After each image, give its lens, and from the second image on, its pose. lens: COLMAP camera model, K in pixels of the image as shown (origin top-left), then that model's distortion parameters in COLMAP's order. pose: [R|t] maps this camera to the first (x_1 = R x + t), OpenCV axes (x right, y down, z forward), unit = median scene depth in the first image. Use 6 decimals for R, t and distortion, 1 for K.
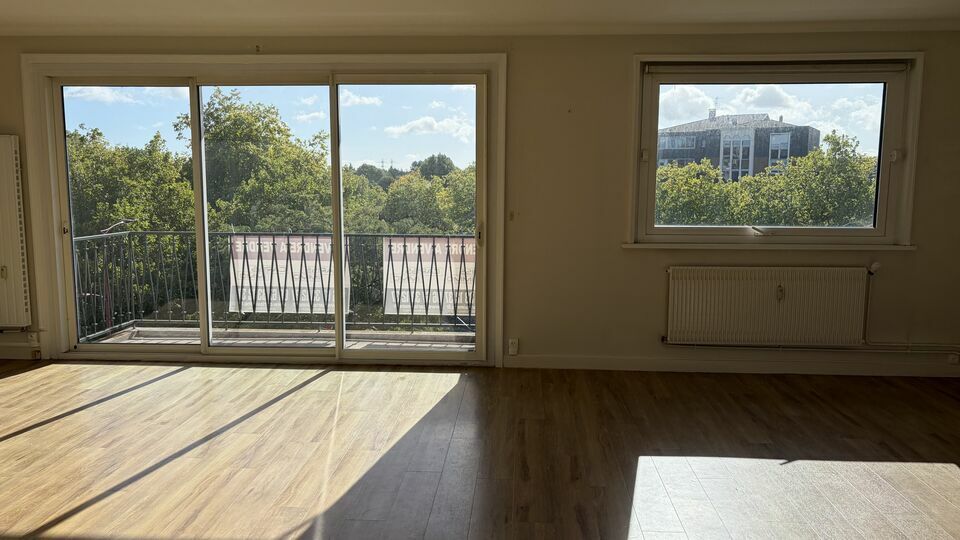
lens RADIAL K [[715.7, 0, 479.1], [0, 715.7, 291.6], [0, 0, 1]] dist [0.009331, 0.000533]
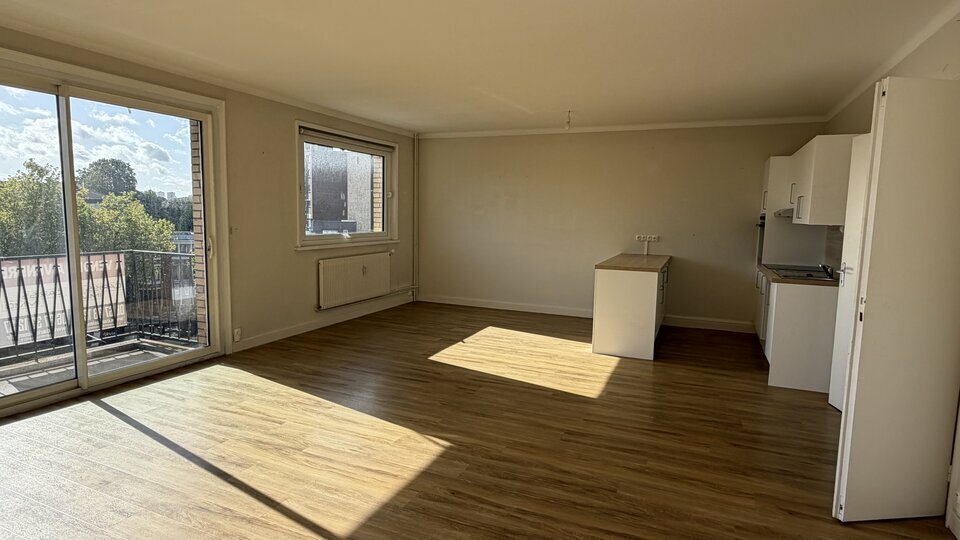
lens RADIAL K [[520.6, 0, 480.0], [0, 520.6, 270.0], [0, 0, 1]] dist [-0.000885, -0.000494]
pose [[0.351640, -0.098756, 0.930912, -0.683494], [0.124023, 0.990569, 0.058237, -0.037524], [-0.927884, 0.094976, 0.360571, 0.284776]]
